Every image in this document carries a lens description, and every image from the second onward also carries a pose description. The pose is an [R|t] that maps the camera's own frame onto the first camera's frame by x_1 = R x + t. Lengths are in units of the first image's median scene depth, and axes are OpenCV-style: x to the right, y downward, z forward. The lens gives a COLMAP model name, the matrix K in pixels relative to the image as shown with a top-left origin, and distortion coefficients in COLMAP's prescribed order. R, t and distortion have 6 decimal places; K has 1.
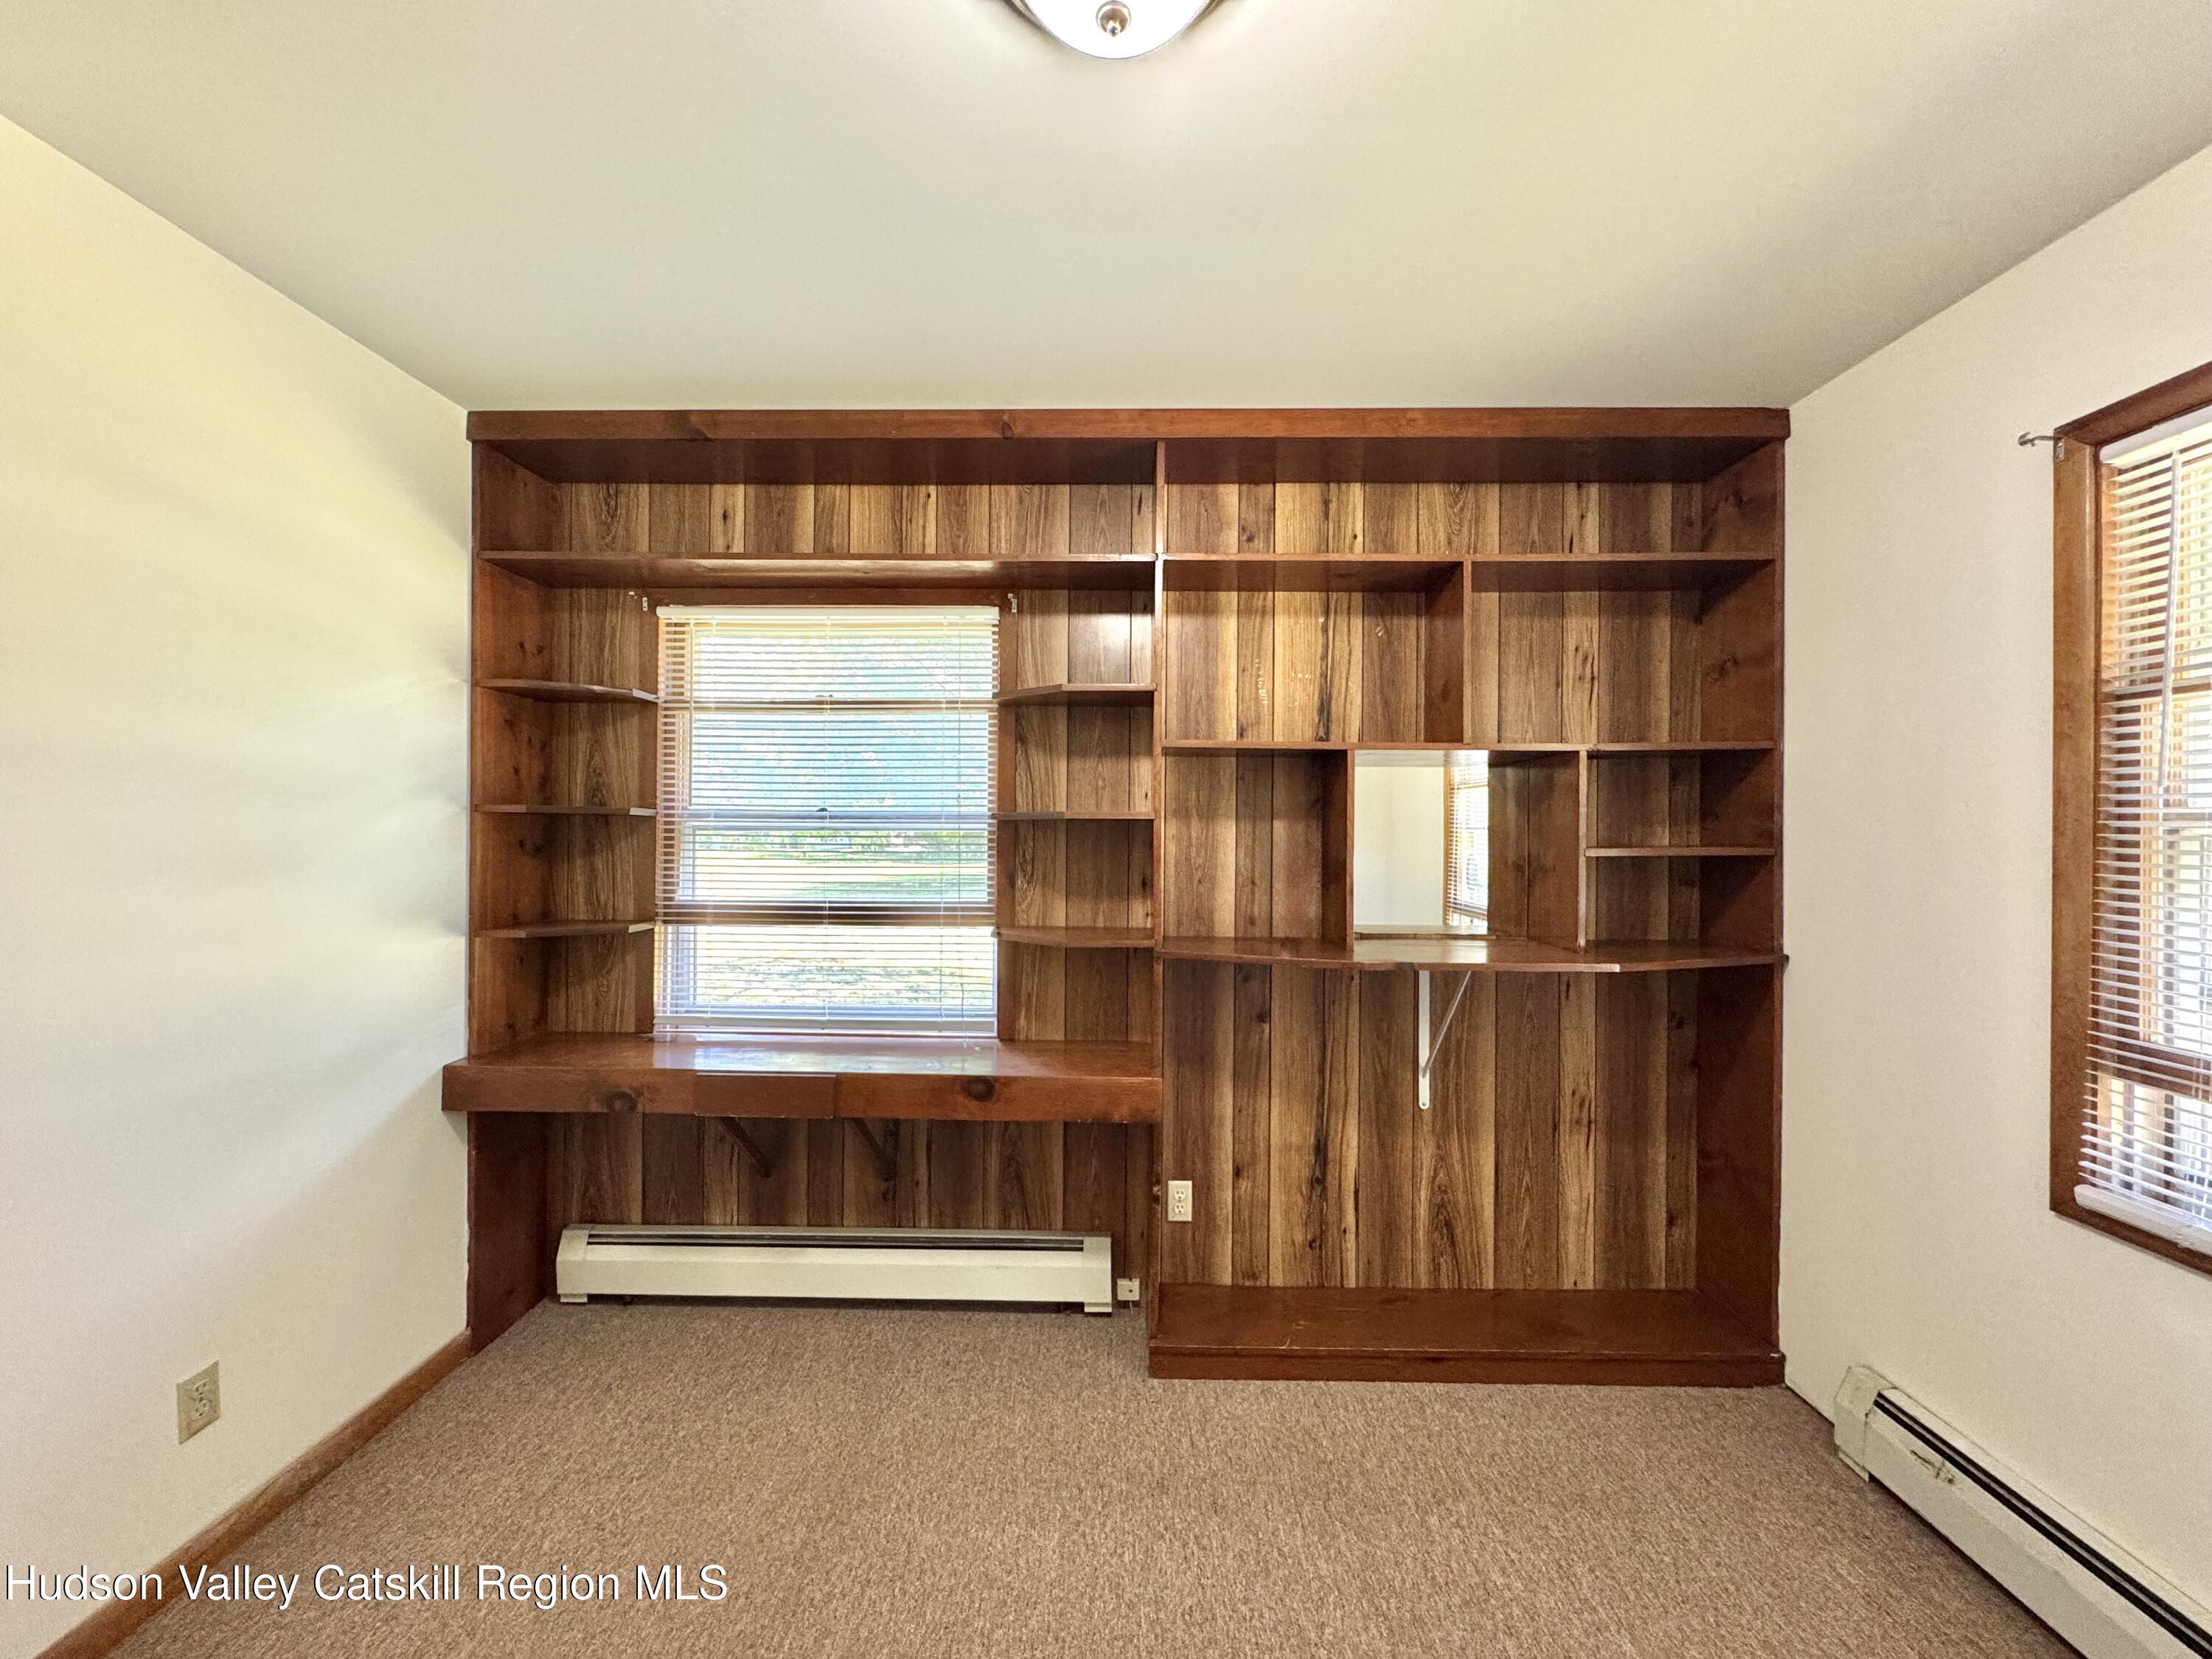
lens RADIAL K [[883.4, 0, 1102.0], [0, 883.4, 832.7], [0, 0, 1]] dist [-0.003016, 0.000762]
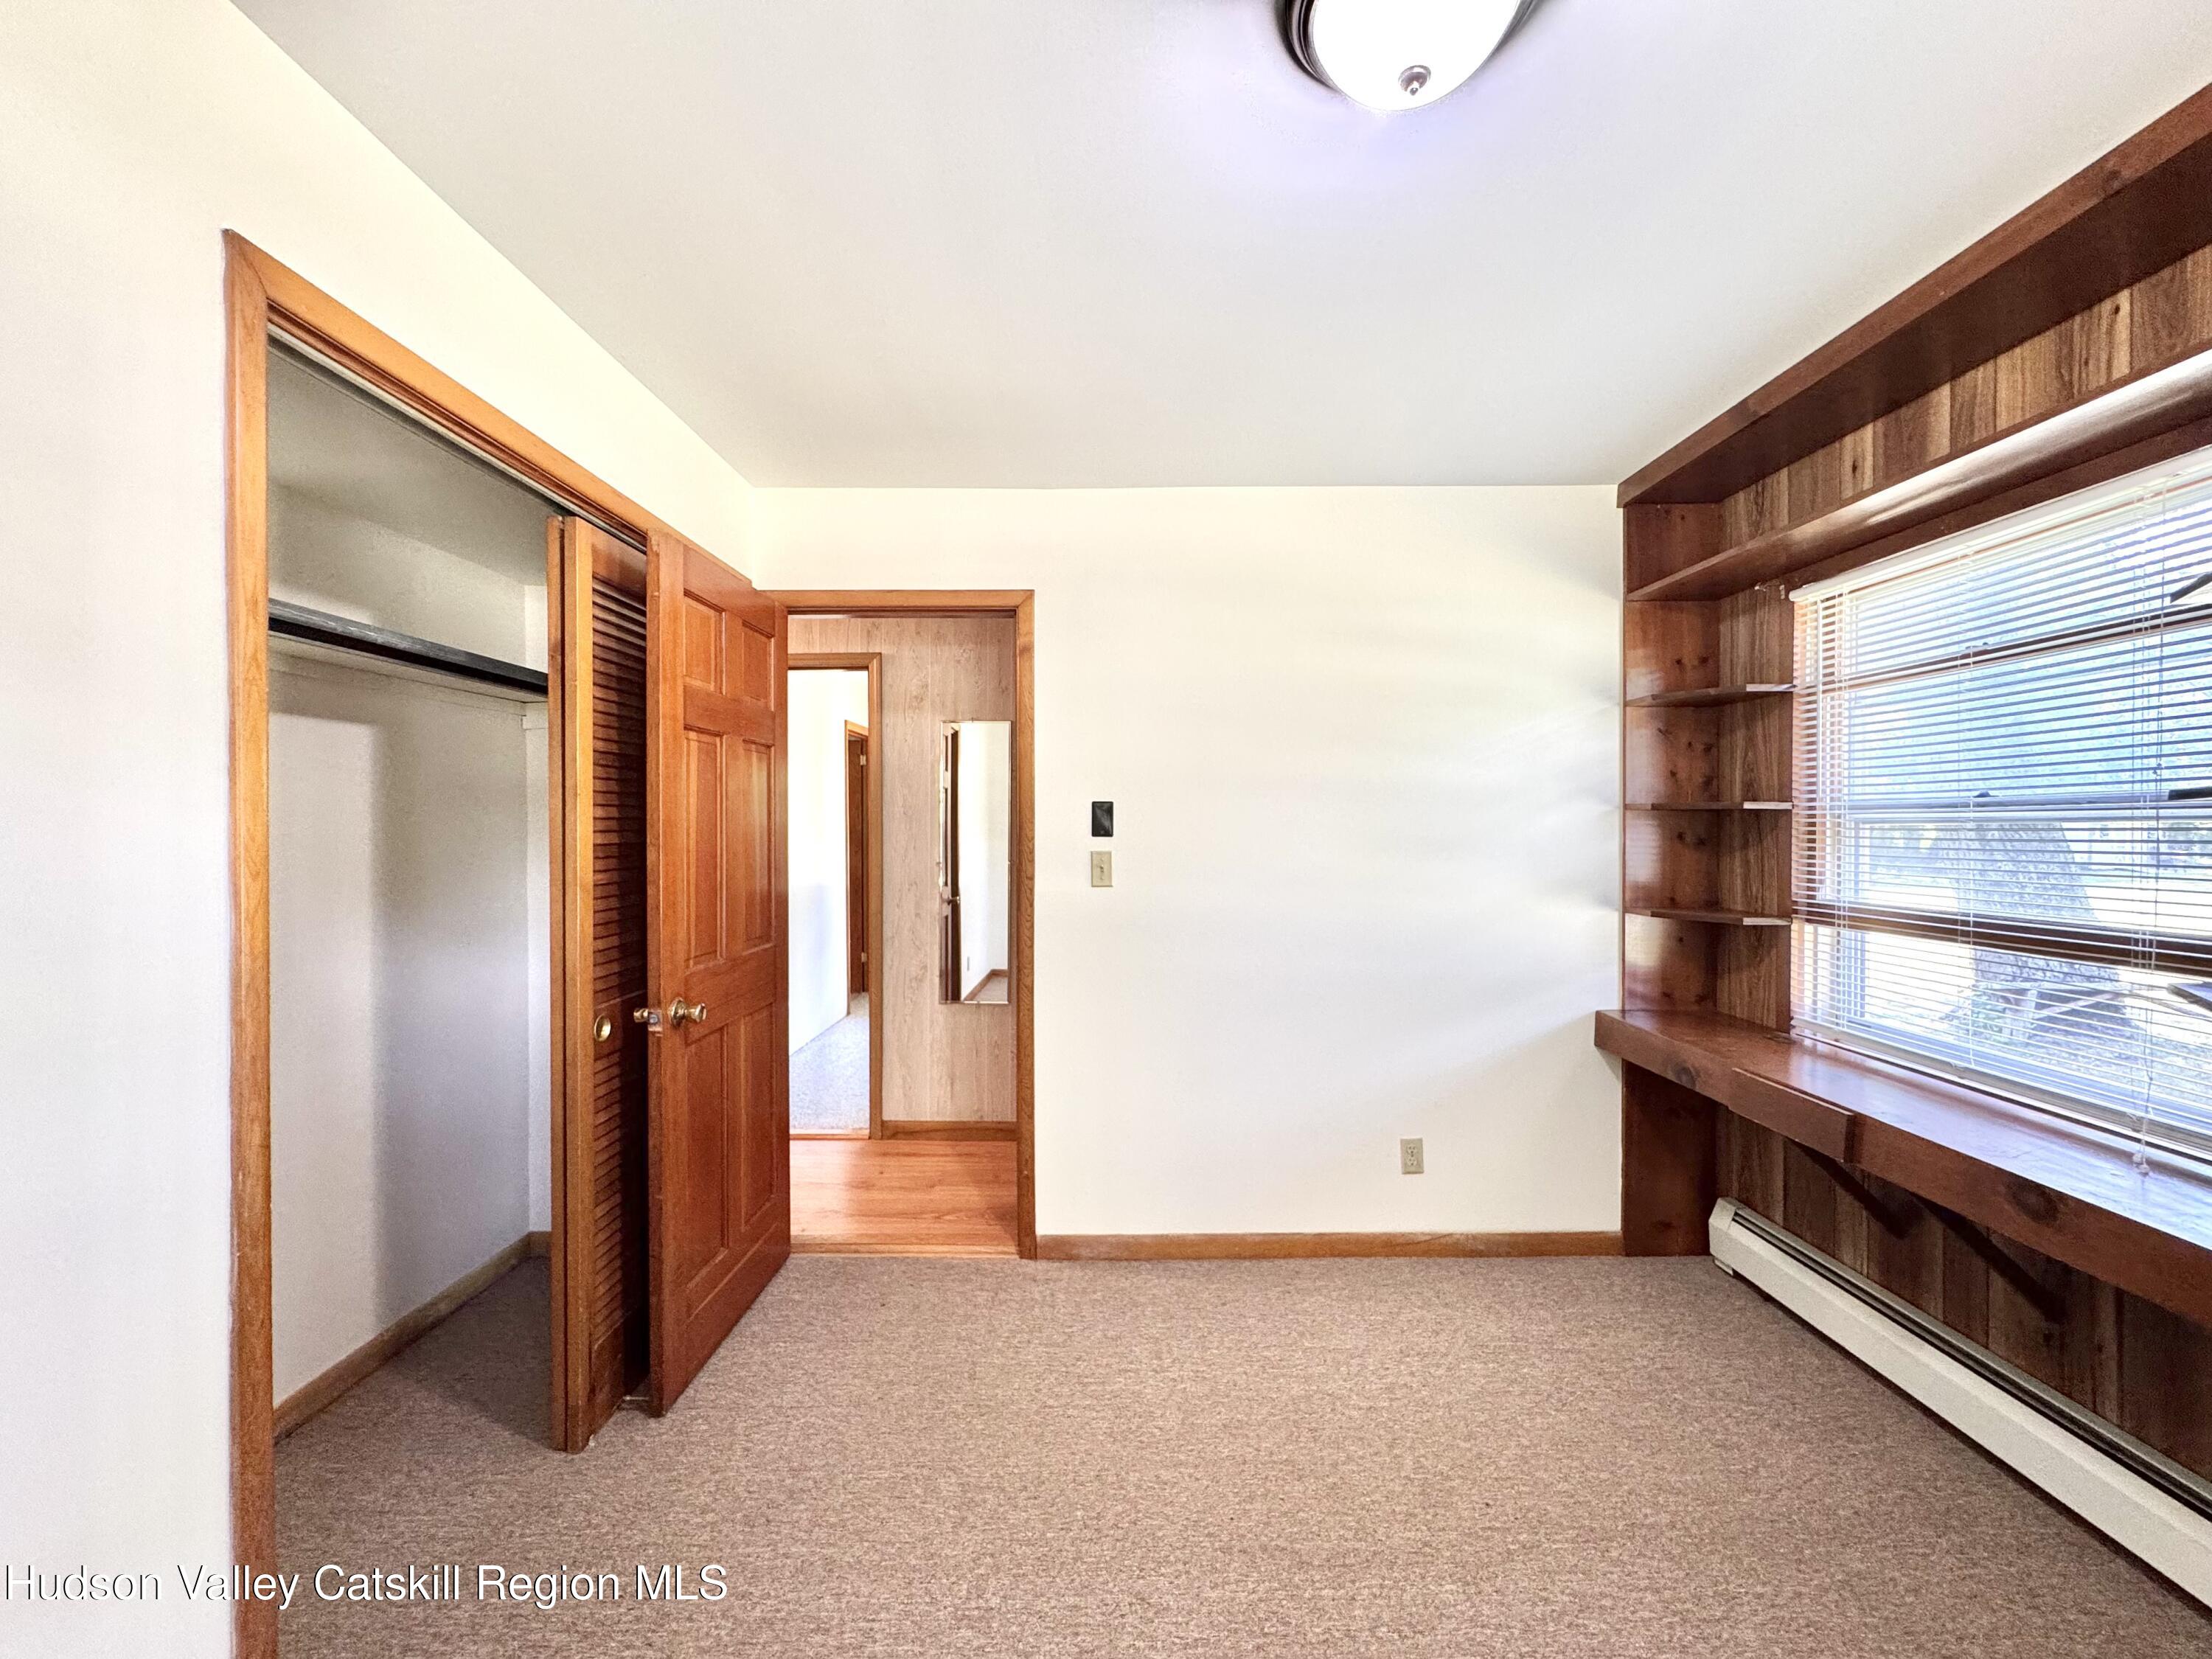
lens RADIAL K [[883.4, 0, 1106.7], [0, 883.4, 829.7], [0, 0, 1]] dist [-0.003016, 0.000762]
pose [[0.010624, -0.004135, -0.999935, 0.456670], [0.001095, 0.999991, -0.004124, 0.006530], [0.999943, -0.001051, 0.010628, 0.246247]]
